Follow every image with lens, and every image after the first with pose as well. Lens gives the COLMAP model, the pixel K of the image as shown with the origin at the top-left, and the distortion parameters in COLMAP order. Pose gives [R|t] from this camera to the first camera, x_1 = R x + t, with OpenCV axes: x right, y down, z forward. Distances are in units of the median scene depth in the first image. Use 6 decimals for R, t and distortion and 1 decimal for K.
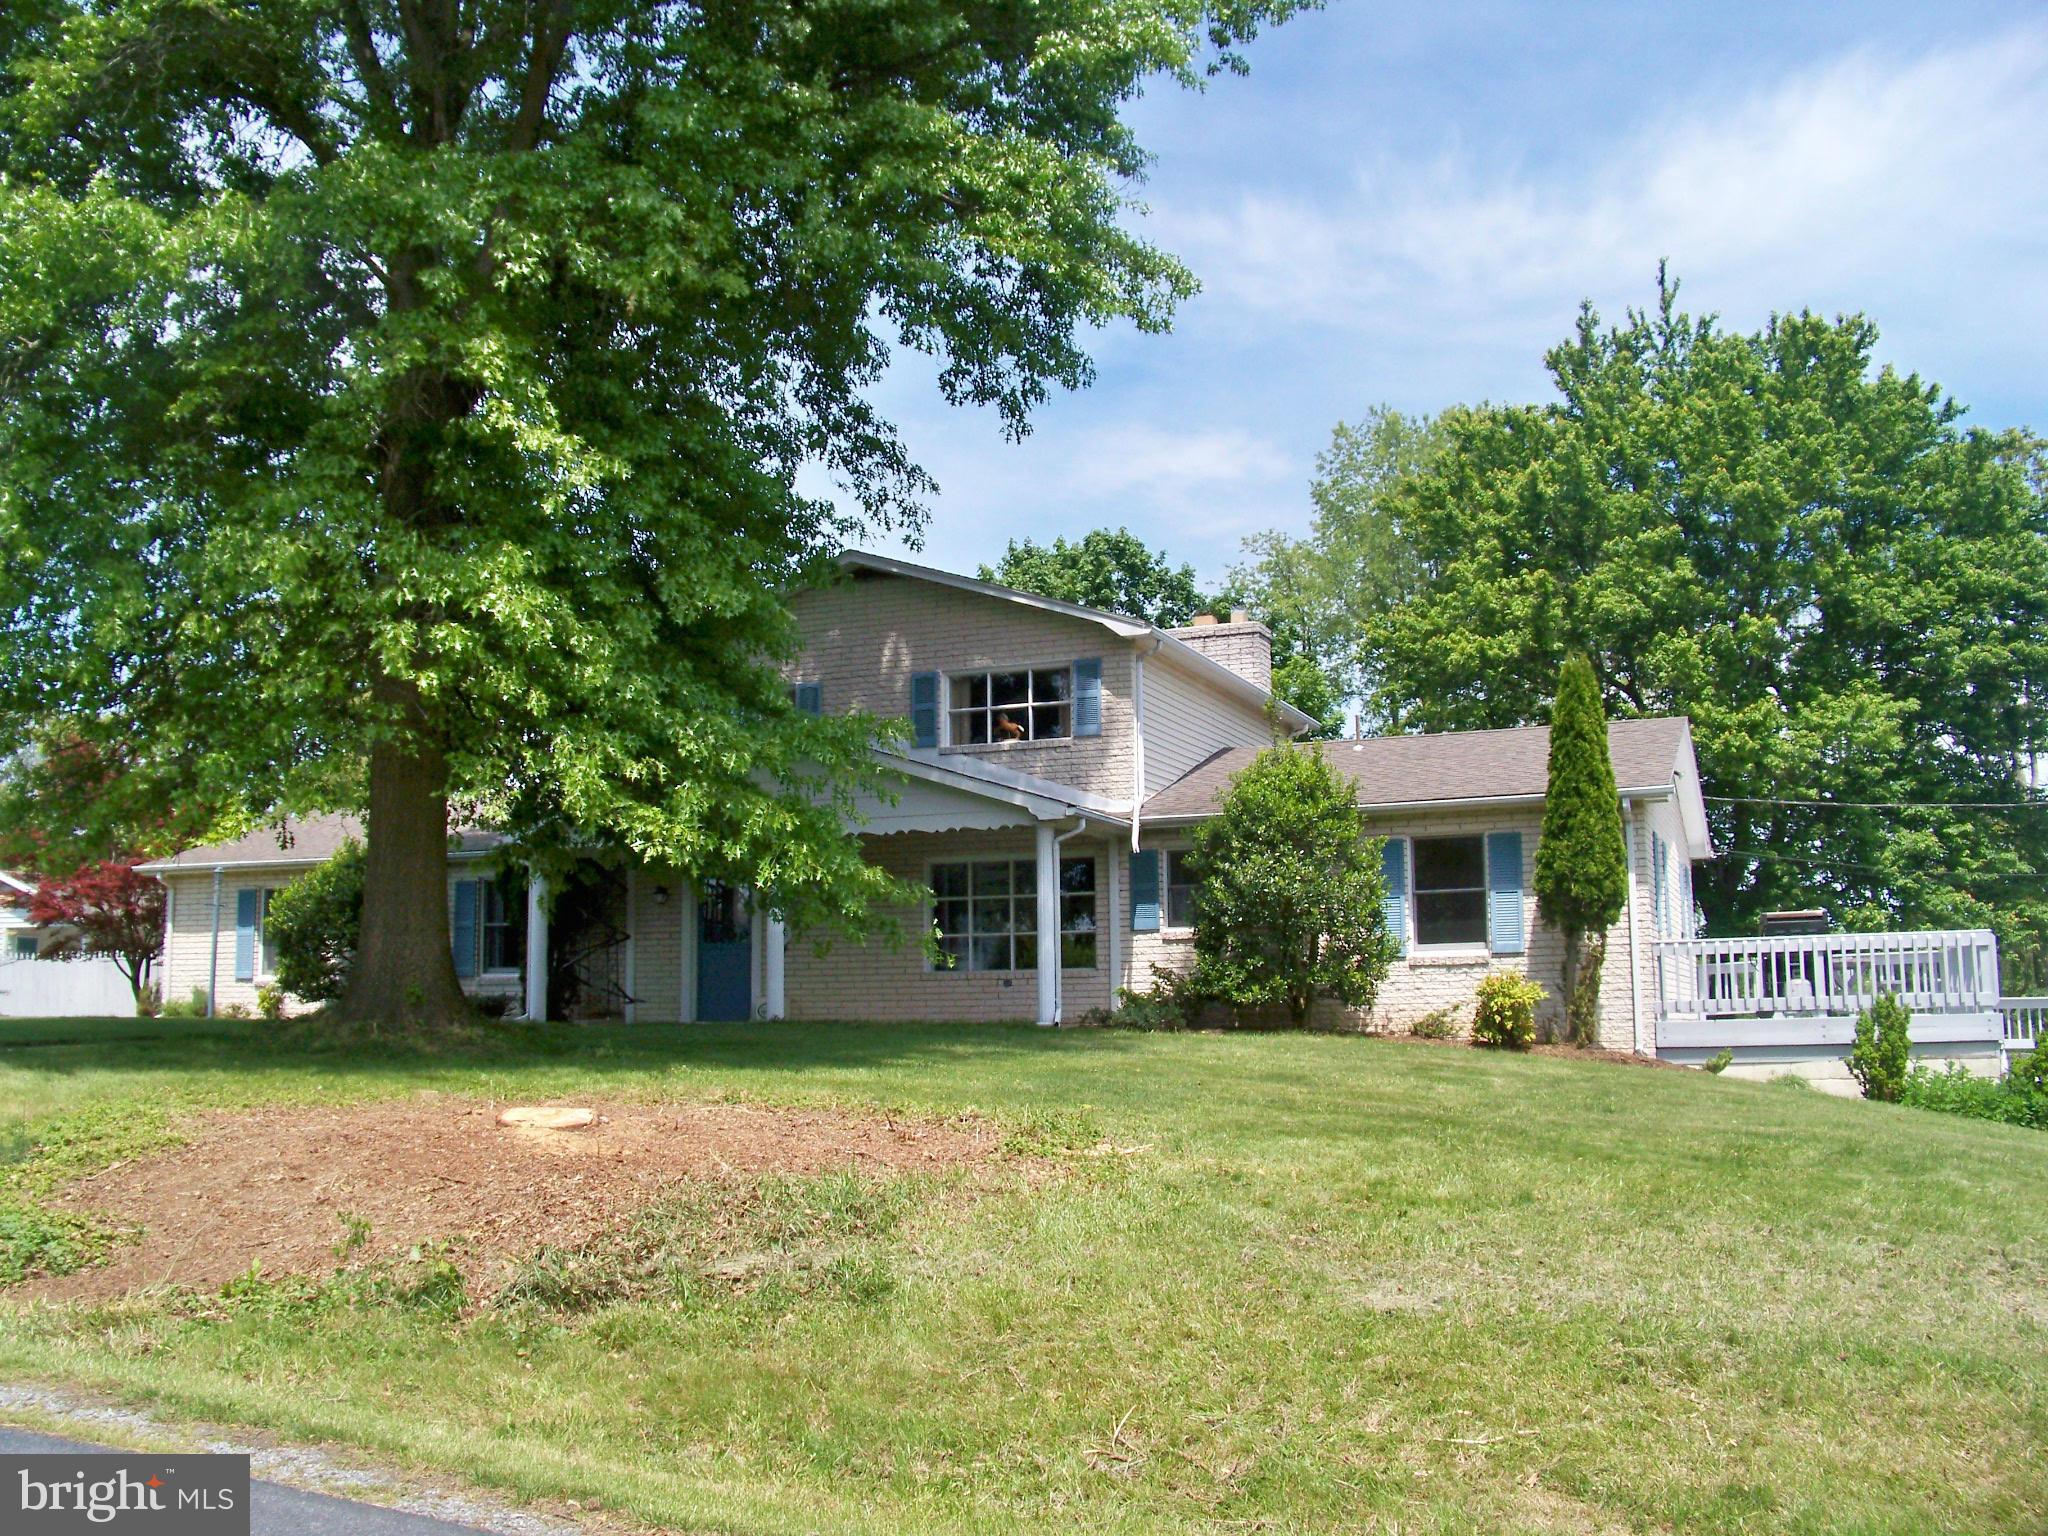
lens RADIAL K [[2015.3, 0, 1017.1], [0, 2015.3, 733.0], [0, 0, 1]] dist [-0.248482, 0.342732]
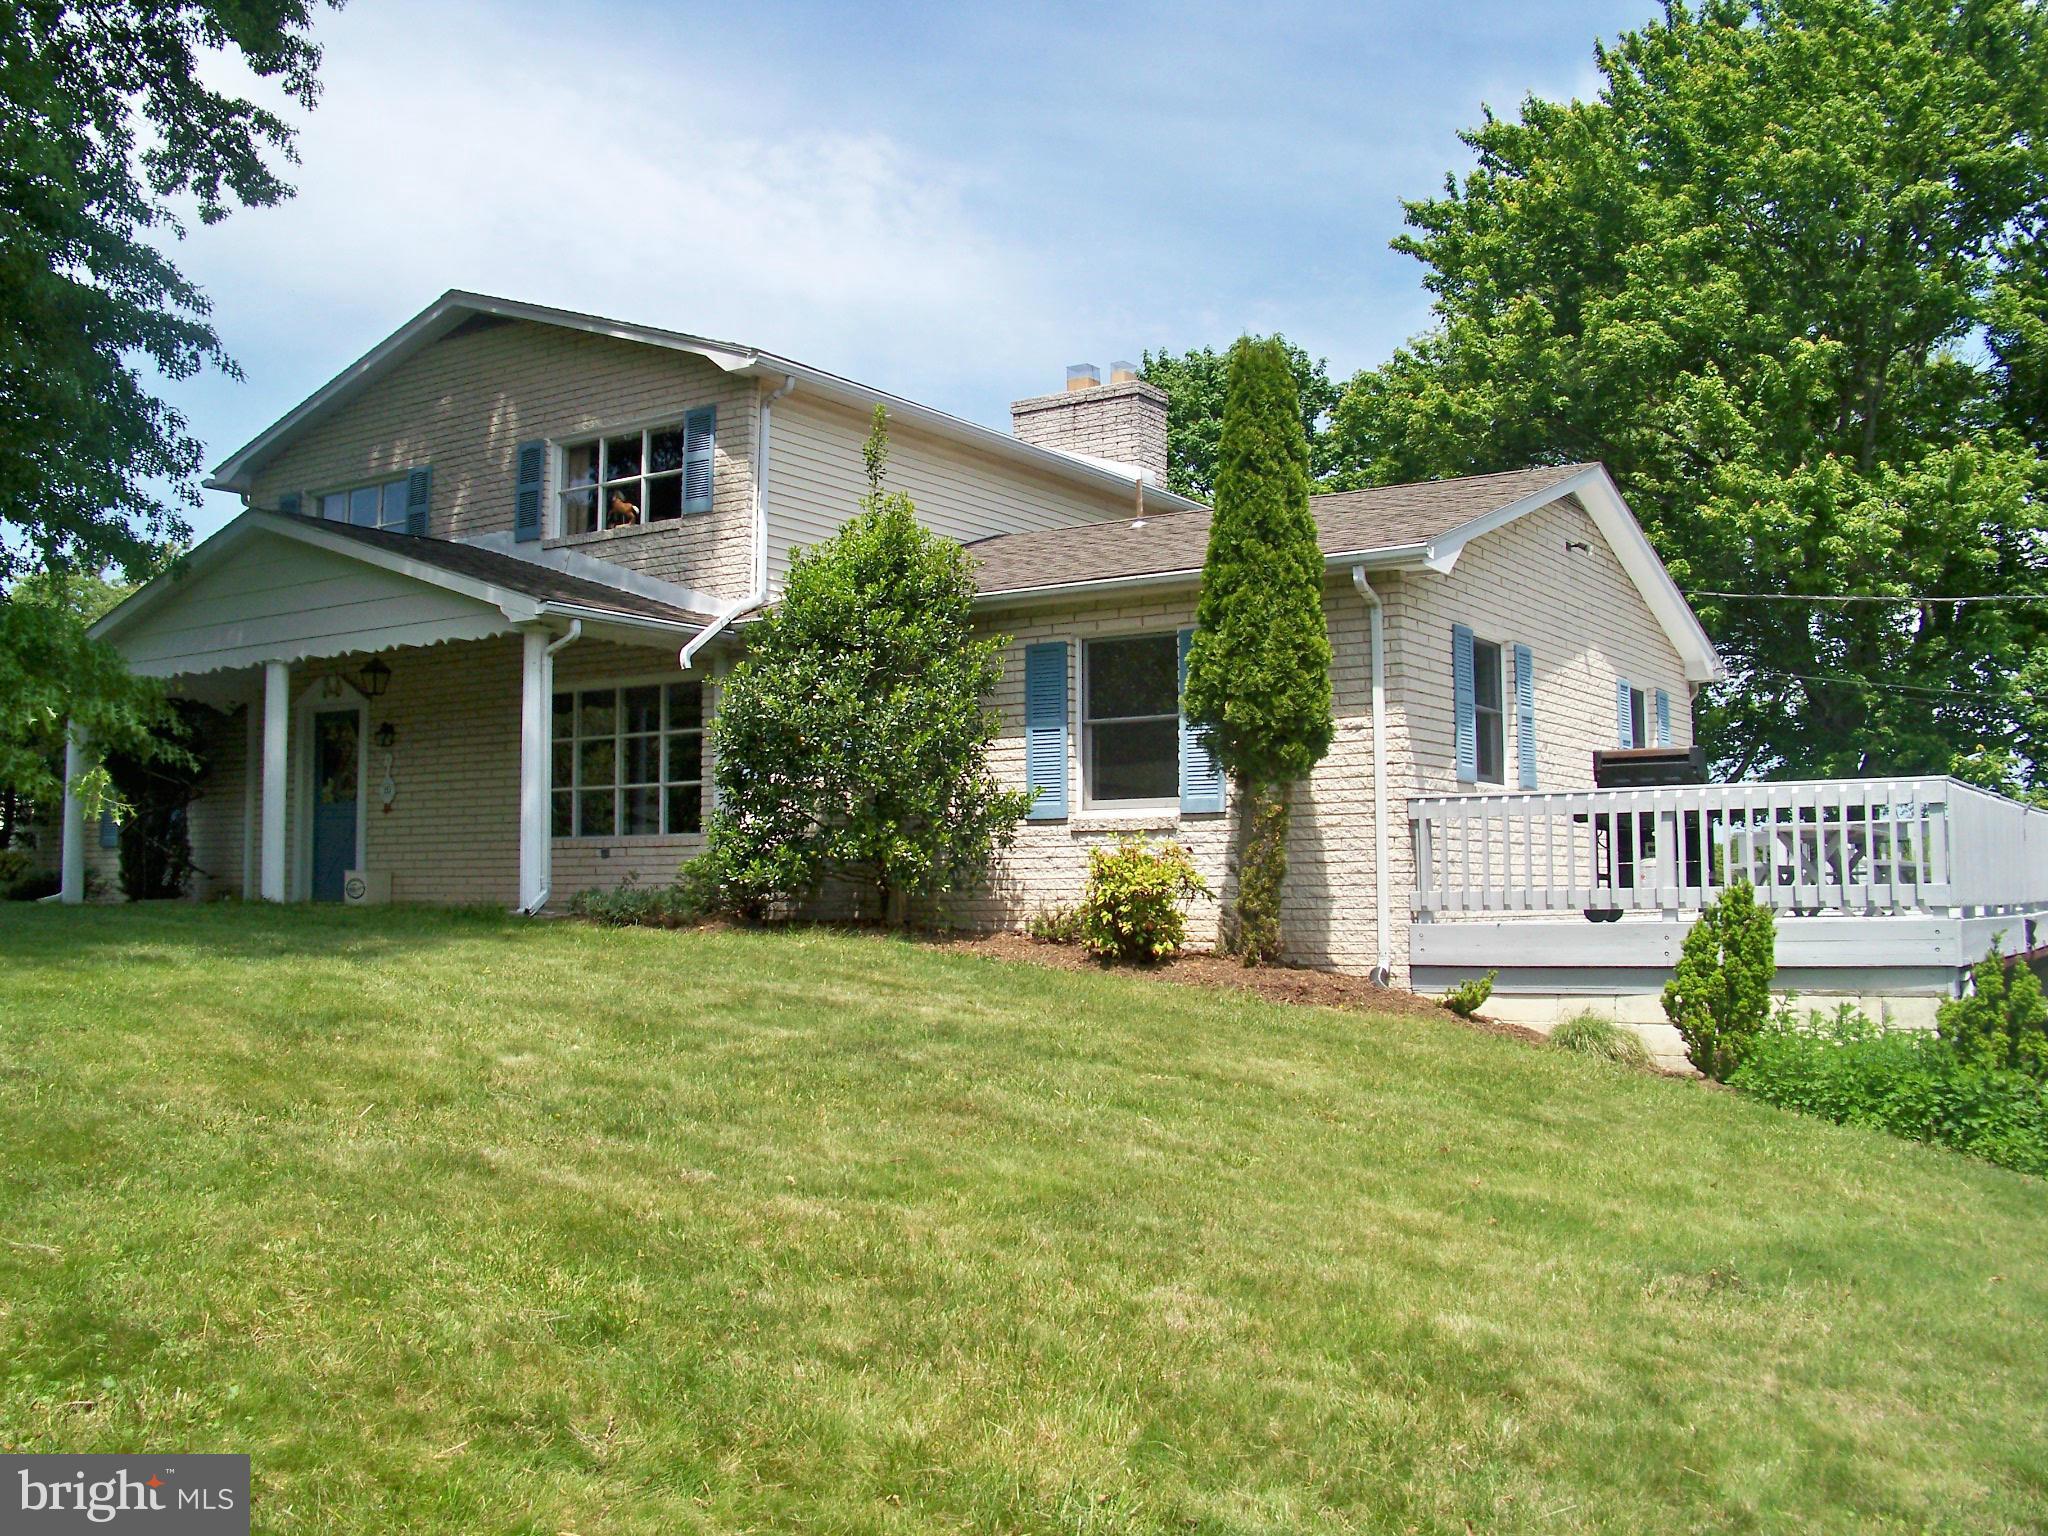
lens RADIAL K [[2015.3, 0, 1017.1], [0, 2015.3, 733.0], [0, 0, 1]] dist [-0.248482, 0.342732]
pose [[0.981570, -0.012436, -0.190699, 0.285684], [0.024924, 0.997688, 0.063226, 0.037904], [0.189472, -0.066813, 0.979610, 0.314531]]
